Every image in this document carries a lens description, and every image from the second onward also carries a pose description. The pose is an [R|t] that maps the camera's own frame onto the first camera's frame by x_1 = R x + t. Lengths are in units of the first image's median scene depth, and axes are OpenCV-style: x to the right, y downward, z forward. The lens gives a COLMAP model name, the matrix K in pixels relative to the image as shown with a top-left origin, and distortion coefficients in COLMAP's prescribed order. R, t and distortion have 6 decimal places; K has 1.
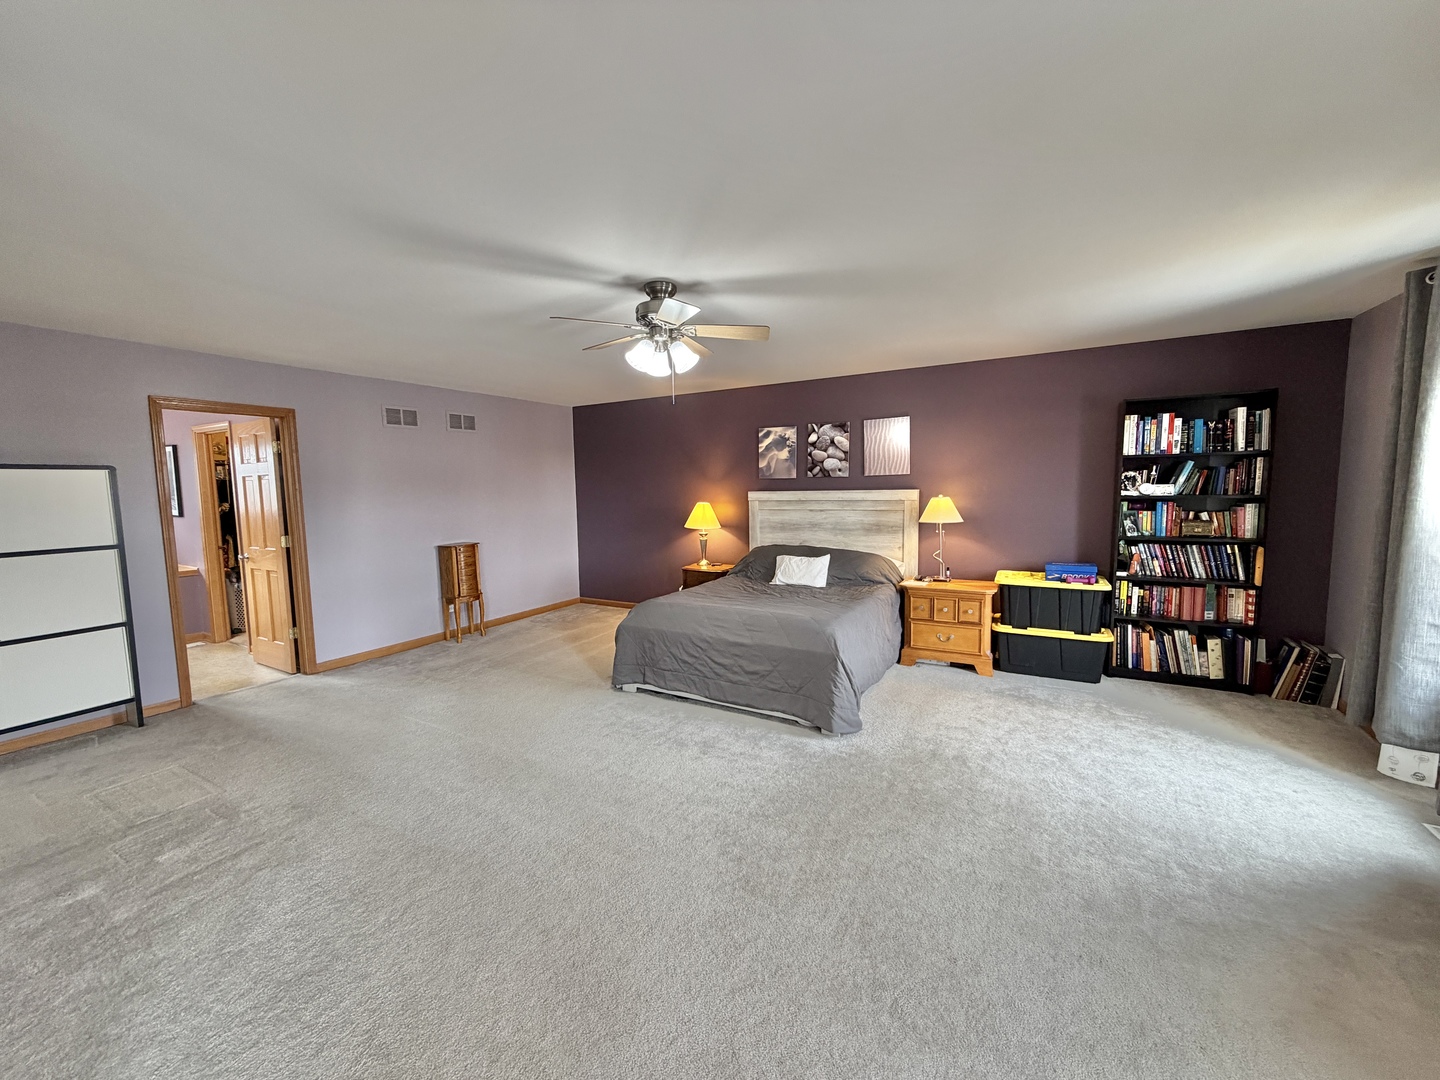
lens RADIAL K [[573.2, 0, 713.4], [0, 573.2, 541.3], [0, 0, 1]] dist [0.000574, -0.000505]
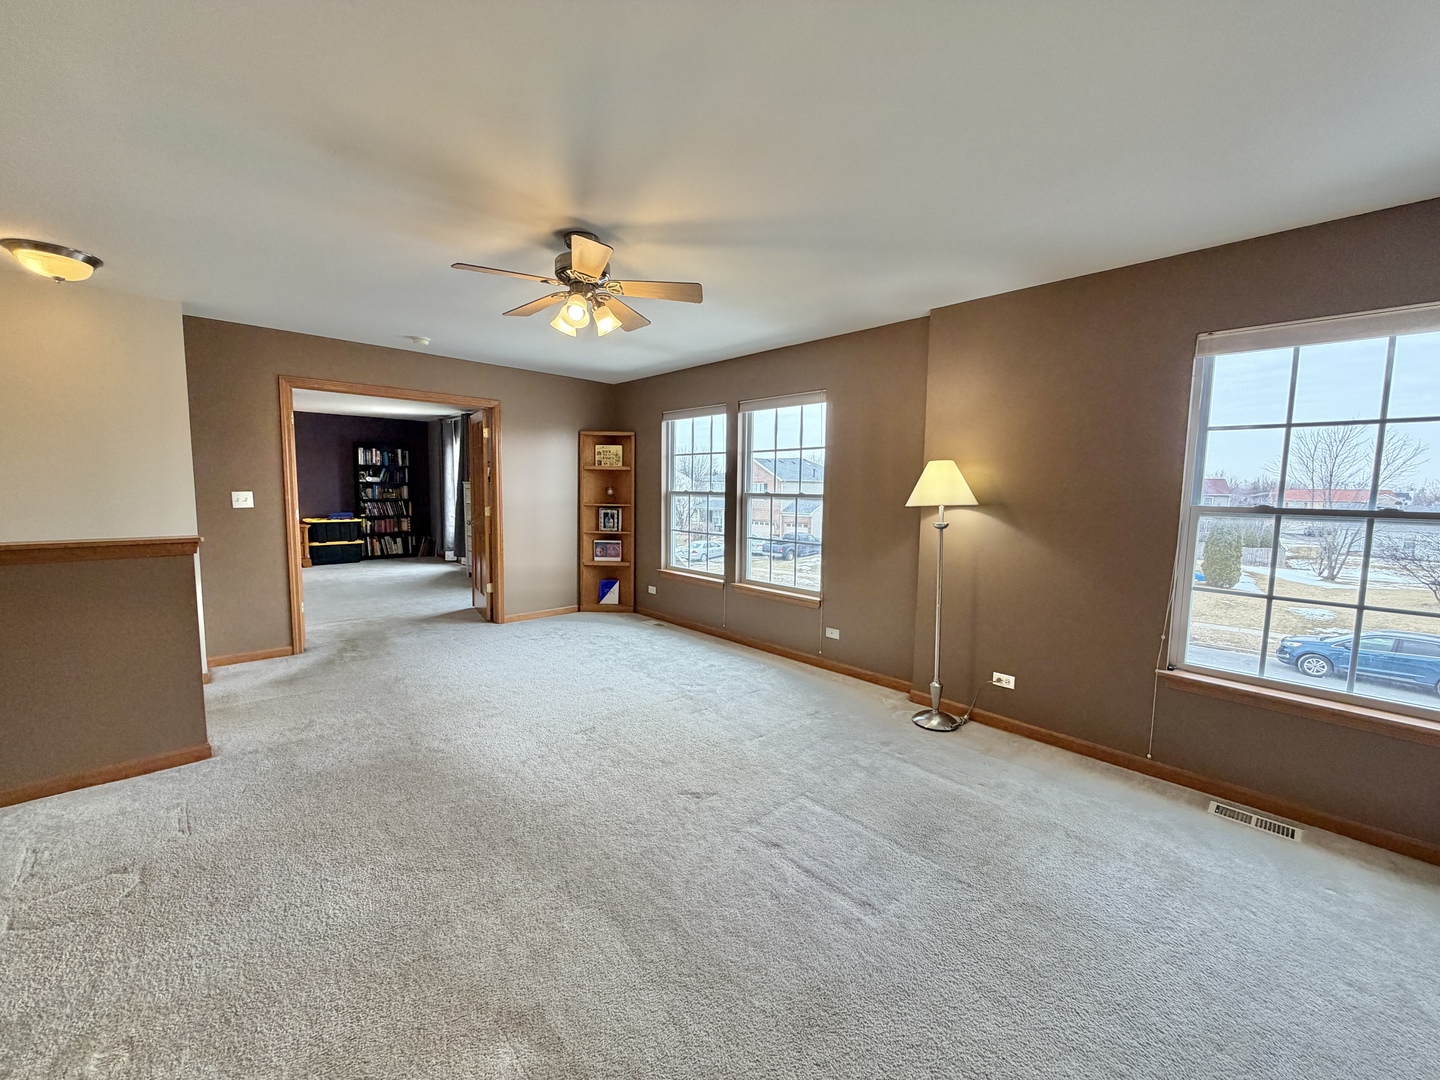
lens RADIAL K [[573.2, 0, 715.2], [0, 573.2, 538.4], [0, 0, 1]] dist [0.000574, -0.000505]
pose [[0.300349, -0.072525, 0.951068, -1.110005], [0.068182, 0.996187, 0.054434, 0.124287], [-0.951389, 0.048497, 0.304149, -1.097234]]
